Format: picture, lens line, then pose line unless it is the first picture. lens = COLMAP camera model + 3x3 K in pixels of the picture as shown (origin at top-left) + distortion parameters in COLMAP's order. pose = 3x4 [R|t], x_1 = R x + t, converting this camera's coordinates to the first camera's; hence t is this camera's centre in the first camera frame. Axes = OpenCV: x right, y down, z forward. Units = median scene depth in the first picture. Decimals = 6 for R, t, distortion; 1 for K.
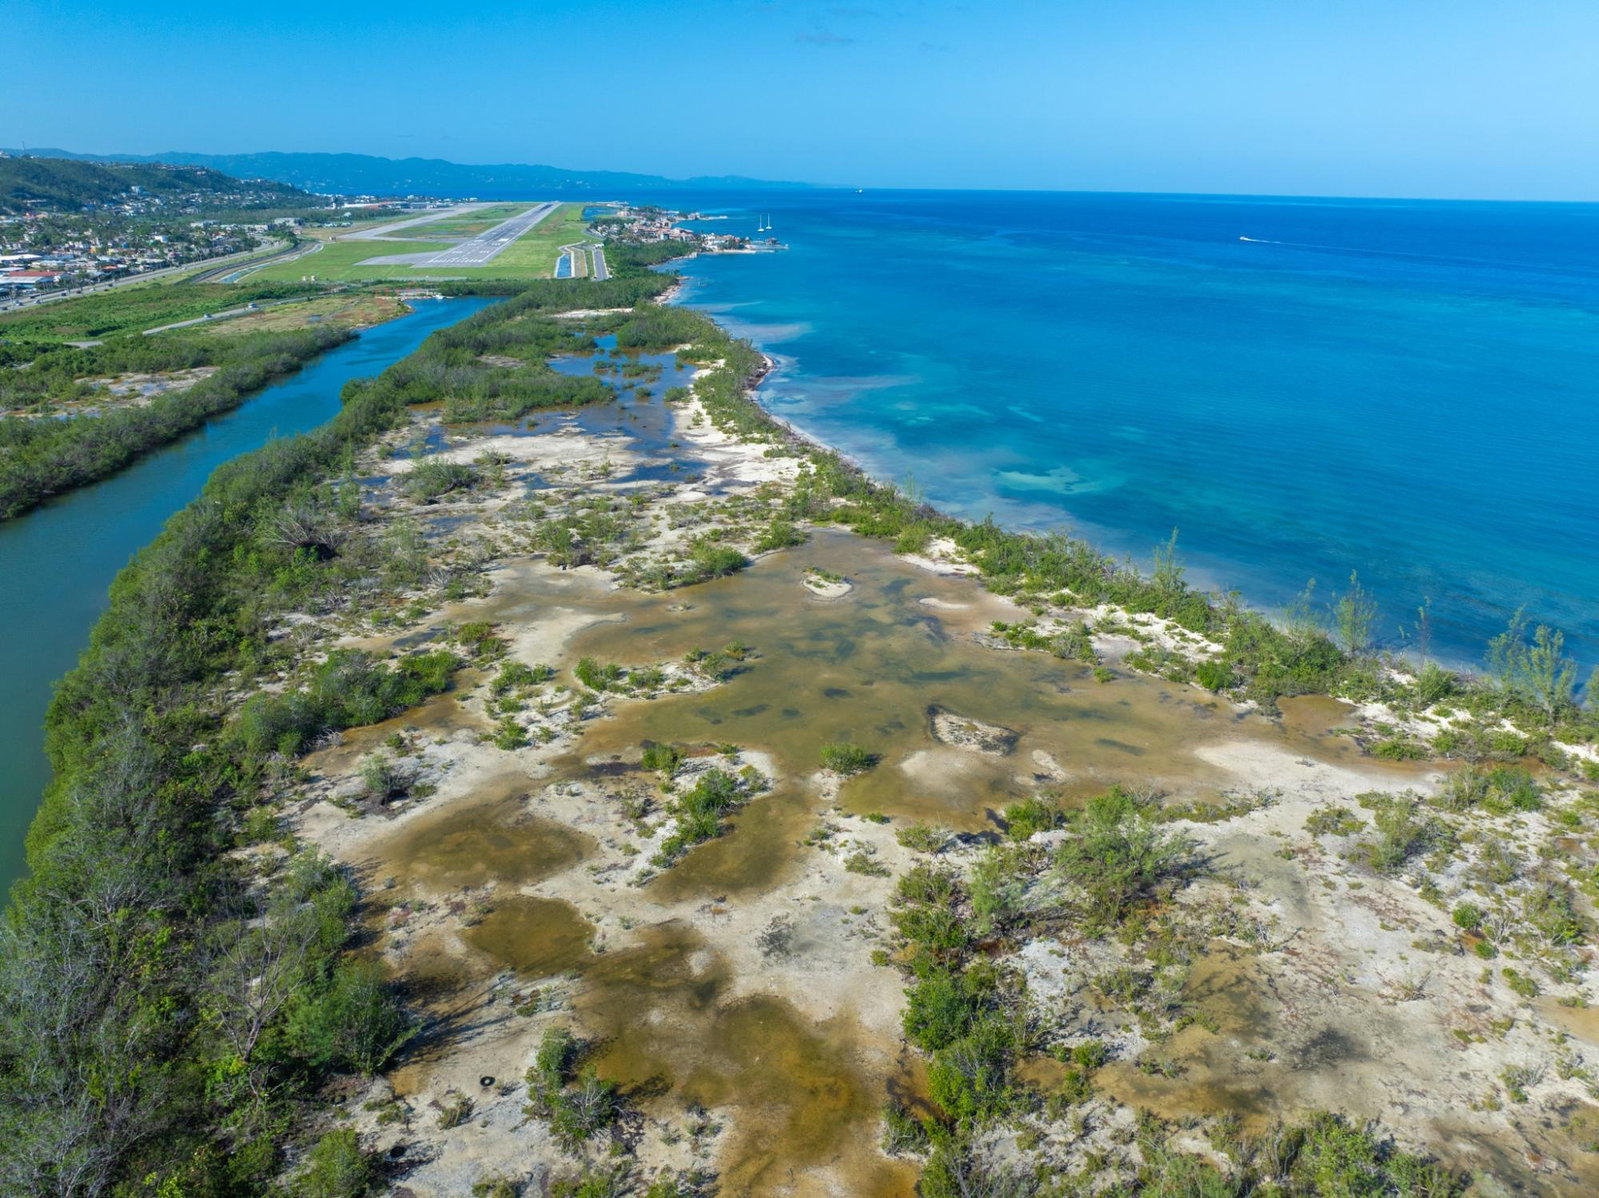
lens RADIAL K [[1121.5, 0, 808.1], [0, 1121.5, 589.4], [0, 0, 1]] dist [-0.054573, 0.024963]
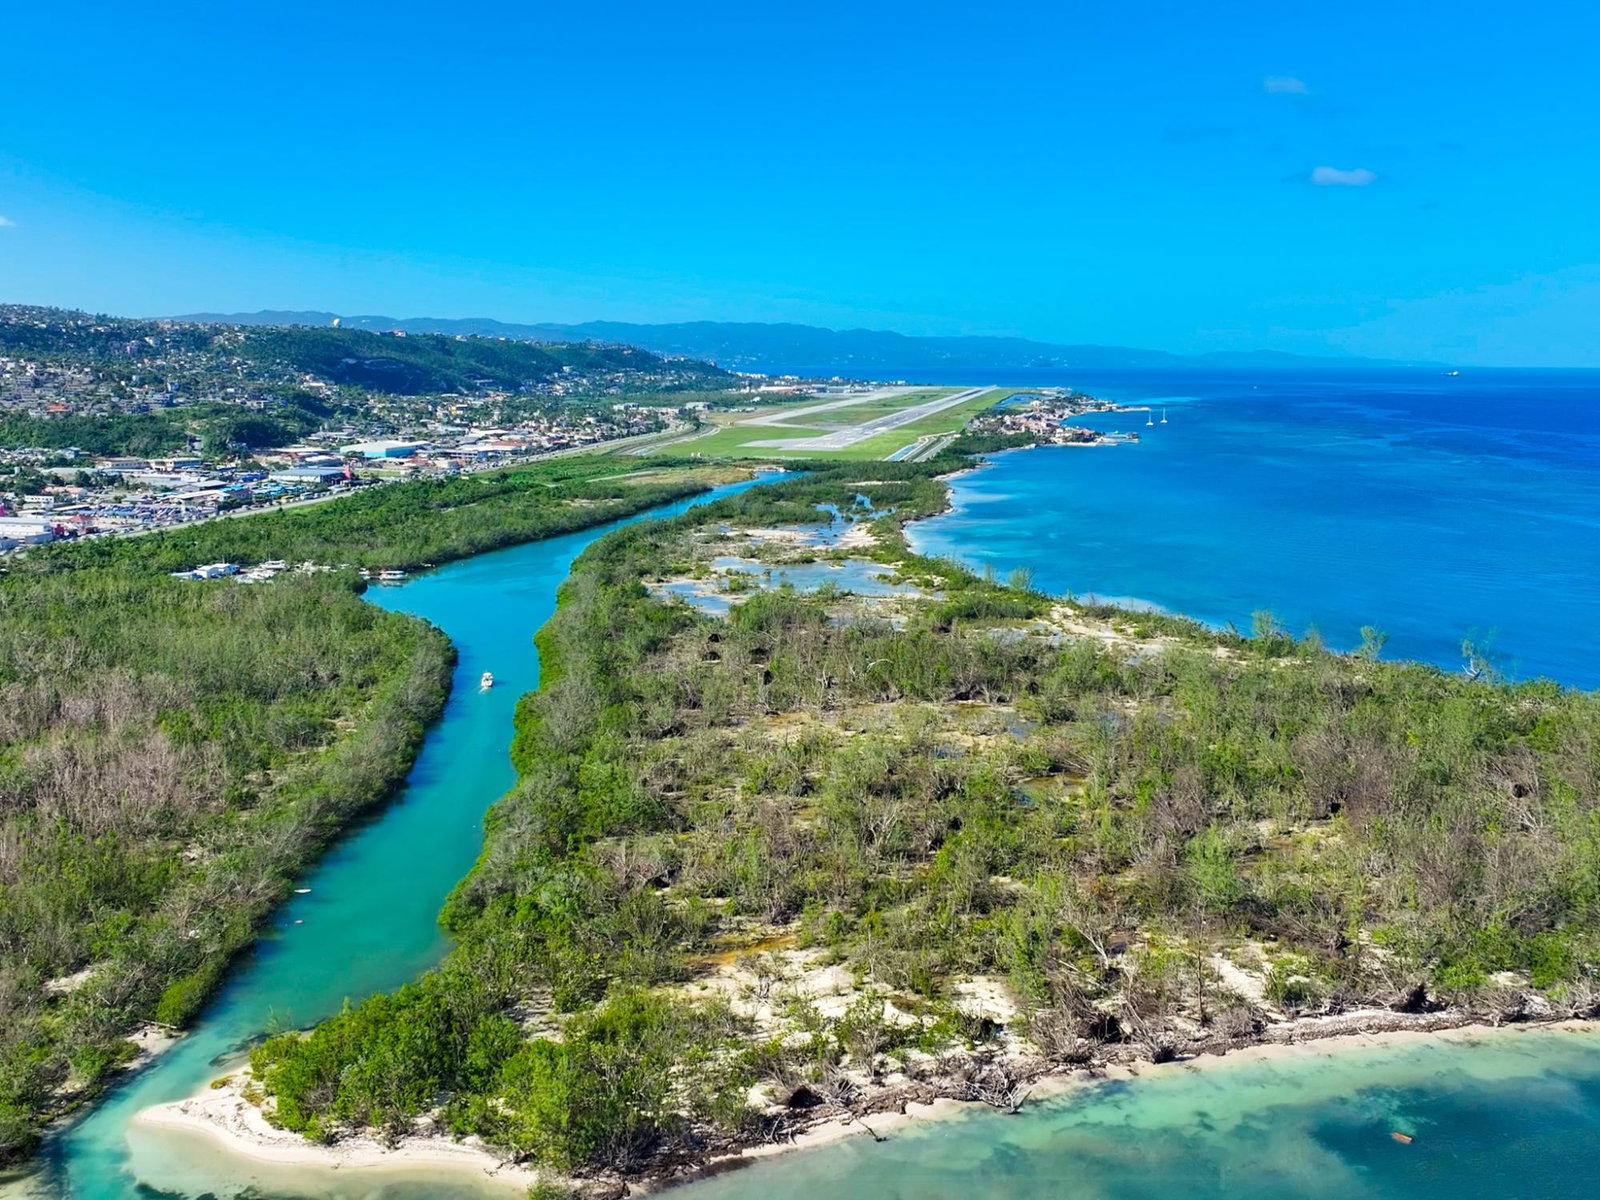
lens RADIAL K [[1515.6, 0, 800.1], [0, 1515.6, 603.3], [0, 0, 1]] dist [0.006914, 0.000000]
pose [[0.934473, 0.056744, -0.351482, 1.218647], [-0.121926, 0.978528, -0.166186, 0.696655], [0.334505, 0.198151, 0.921327, -2.298125]]
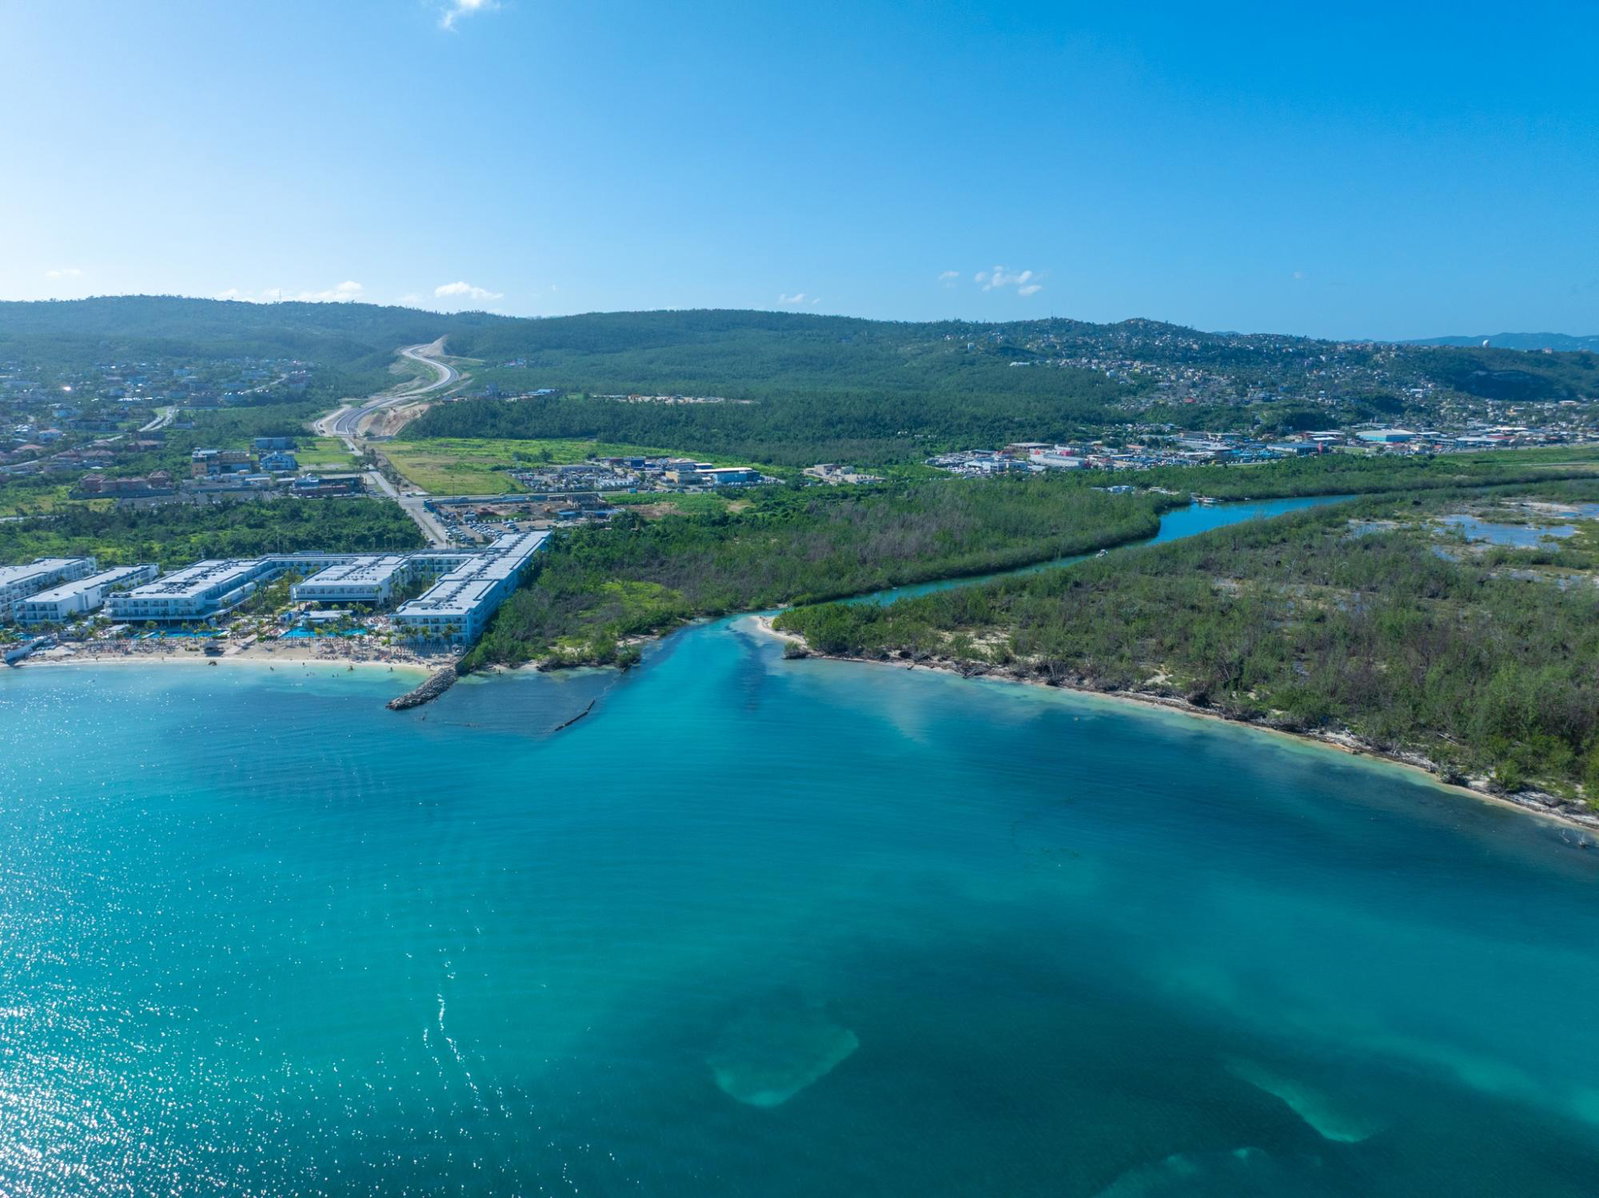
lens RADIAL K [[1119.5, 0, 802.5], [0, 1119.5, 593.4], [0, 0, 1]] dist [-0.040487, 0.004738]
pose [[0.295601, 0.185186, -0.937191, 2.644331], [-0.323136, 0.942588, 0.084331, 0.645926], [0.899001, 0.277912, 0.338470, -2.144418]]
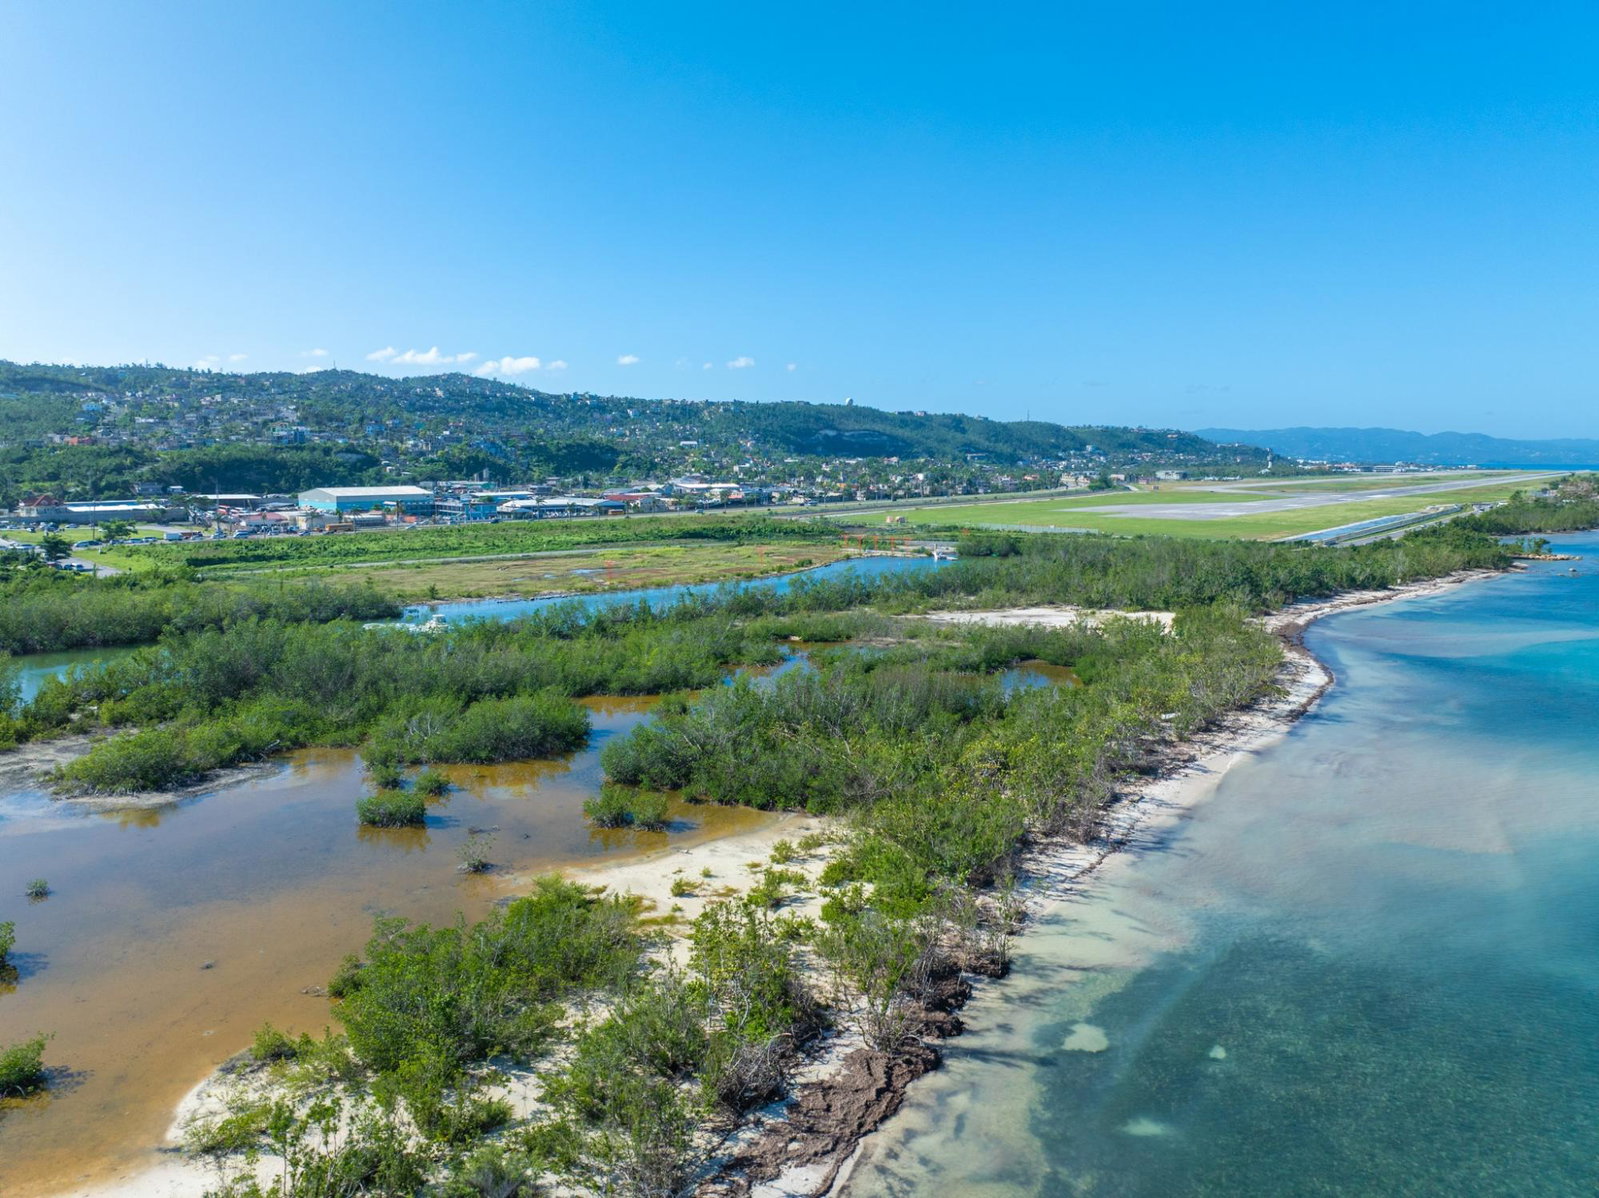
lens RADIAL K [[1119.5, 0, 804.7], [0, 1119.5, 606.0], [0, 0, 1]] dist [-0.040487, 0.004738]
pose [[0.656502, 0.091254, -0.748784, 0.092473], [-0.253491, 0.961616, -0.105058, -0.614508], [0.710456, 0.258780, 0.654435, 2.237043]]
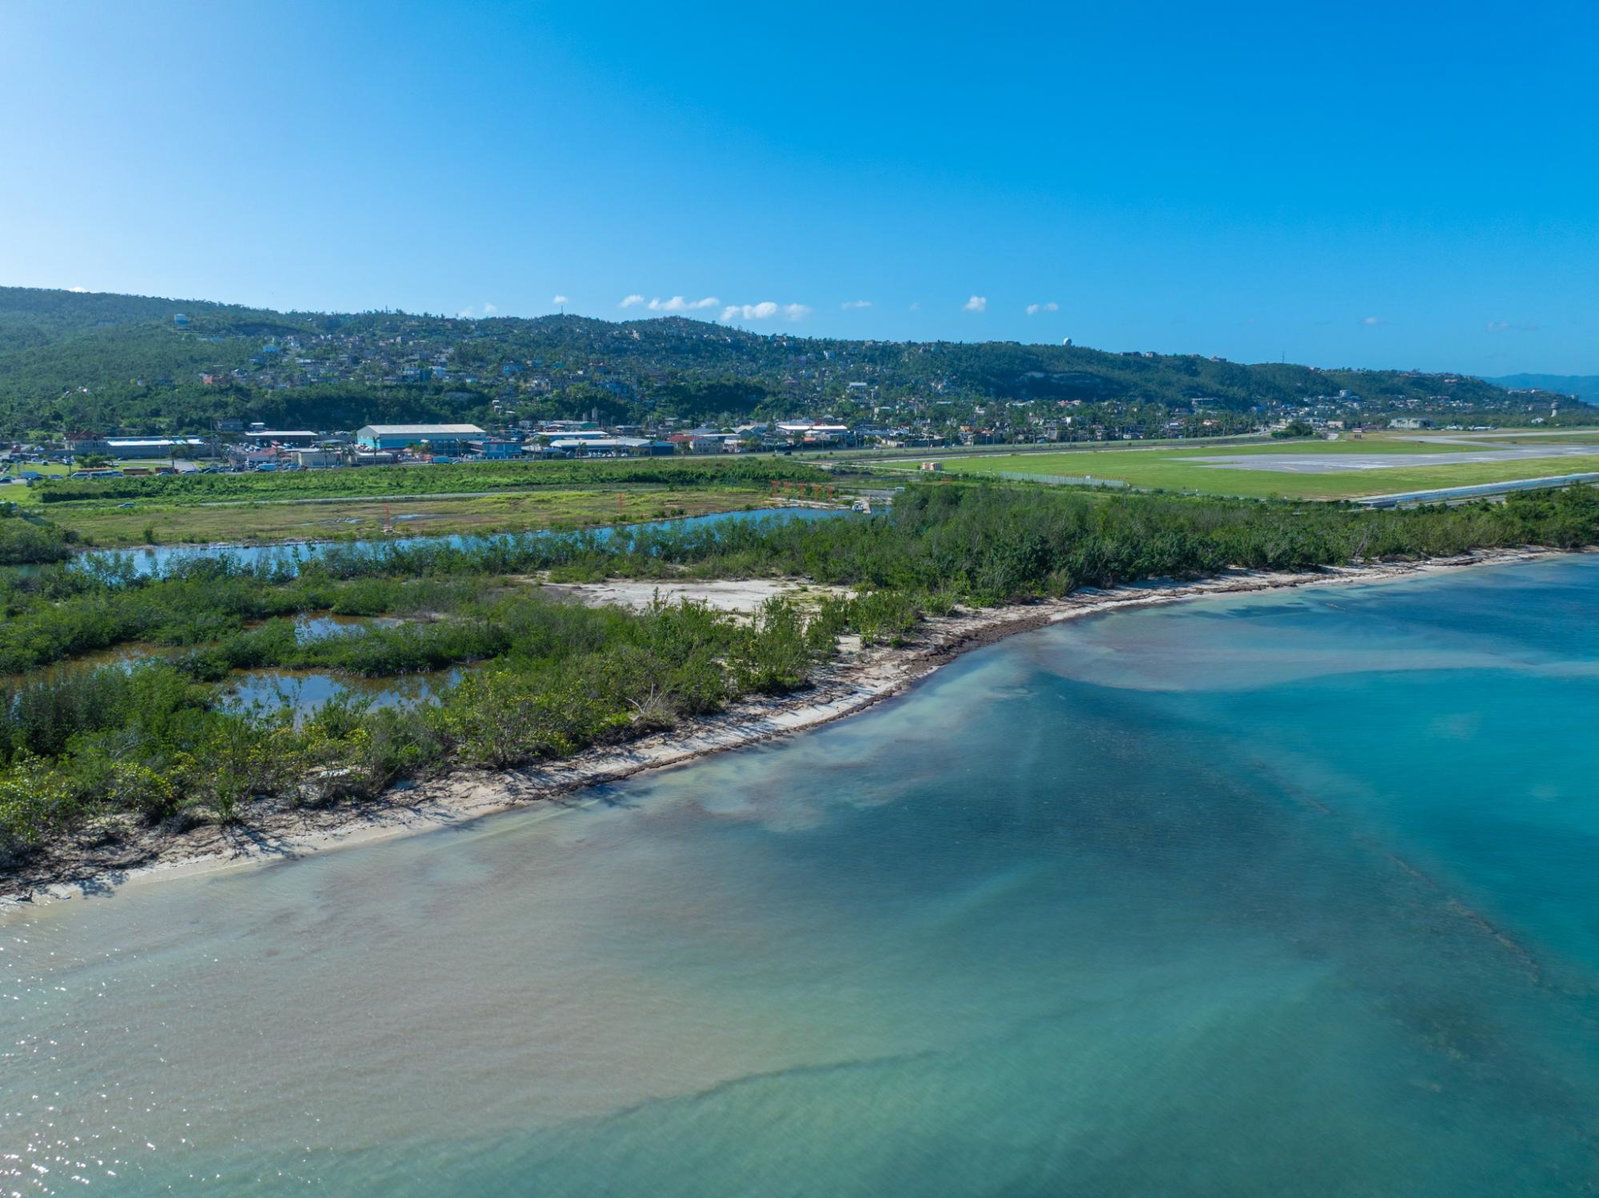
lens RADIAL K [[1119.5, 0, 804.7], [0, 1119.5, 596.4], [0, 0, 1]] dist [-0.040487, 0.004738]
pose [[0.468627, 0.144622, -0.871478, 0.186544], [-0.301825, 0.953354, -0.004094, -0.806452], [0.830235, 0.264952, 0.490418, 2.813209]]
